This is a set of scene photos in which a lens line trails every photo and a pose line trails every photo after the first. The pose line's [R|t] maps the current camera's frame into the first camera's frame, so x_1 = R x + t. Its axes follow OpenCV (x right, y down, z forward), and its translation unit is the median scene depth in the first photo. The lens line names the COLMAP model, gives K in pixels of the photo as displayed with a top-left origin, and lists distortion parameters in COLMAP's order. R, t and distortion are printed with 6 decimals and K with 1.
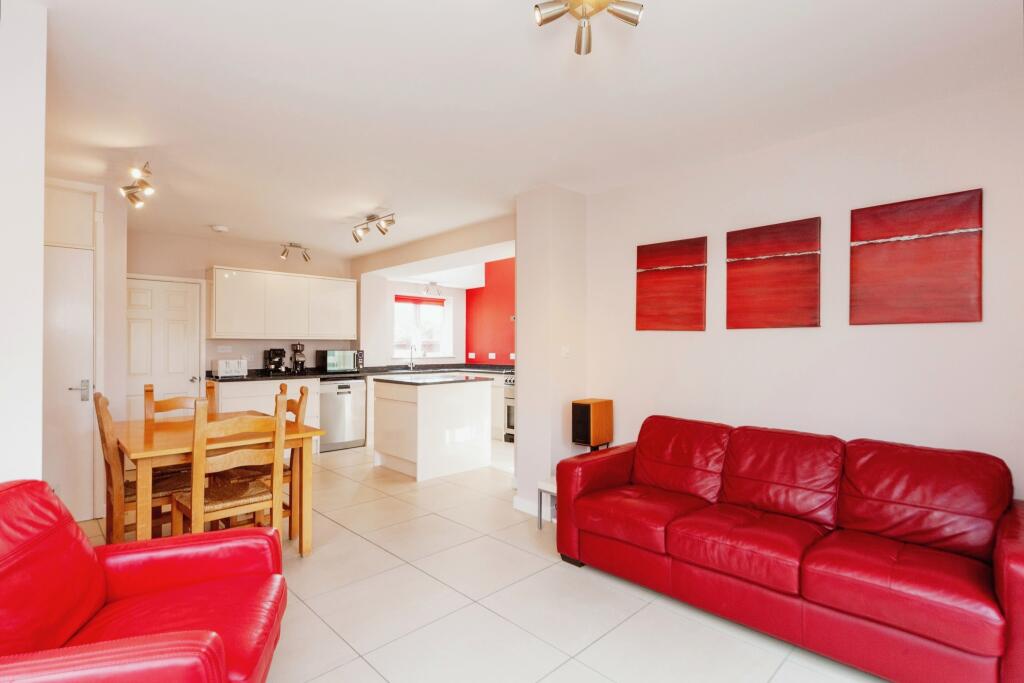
lens RADIAL K [[500.8, 0, 518.4], [0, 500.8, 337.7], [0, 0, 1]] dist [0.005307, -0.000086]
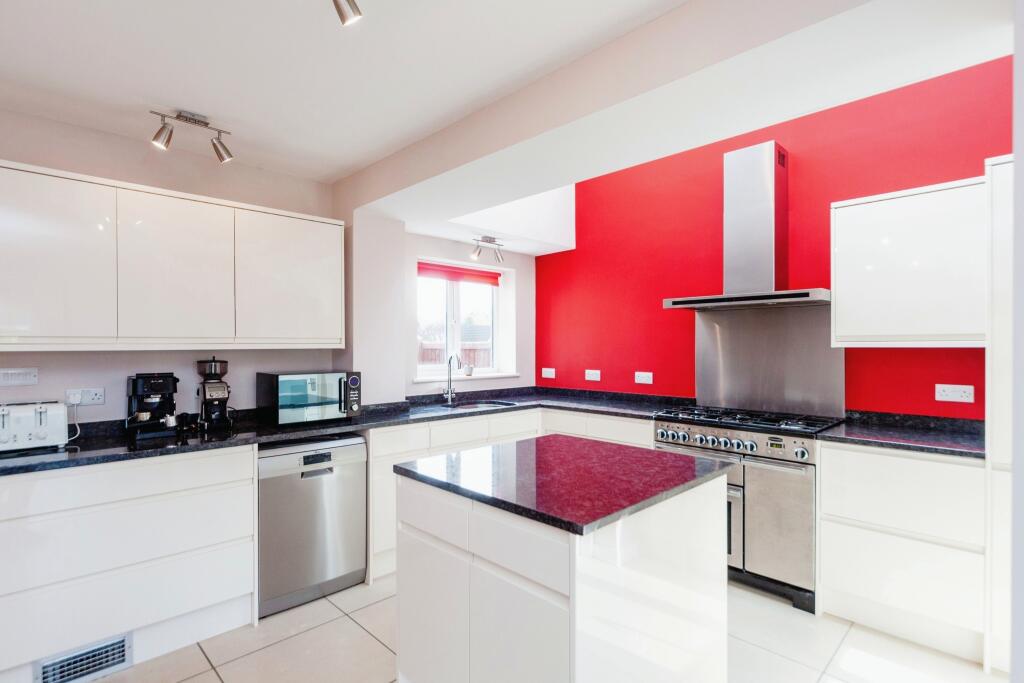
lens RADIAL K [[500.8, 0, 506.7], [0, 500.8, 340.8], [0, 0, 1]] dist [0.005307, -0.000086]
pose [[0.999991, -0.002219, 0.003670, -0.178107], [0.002177, 0.999933, 0.011345, -0.008442], [-0.003695, -0.011336, 0.999929, 0.545056]]
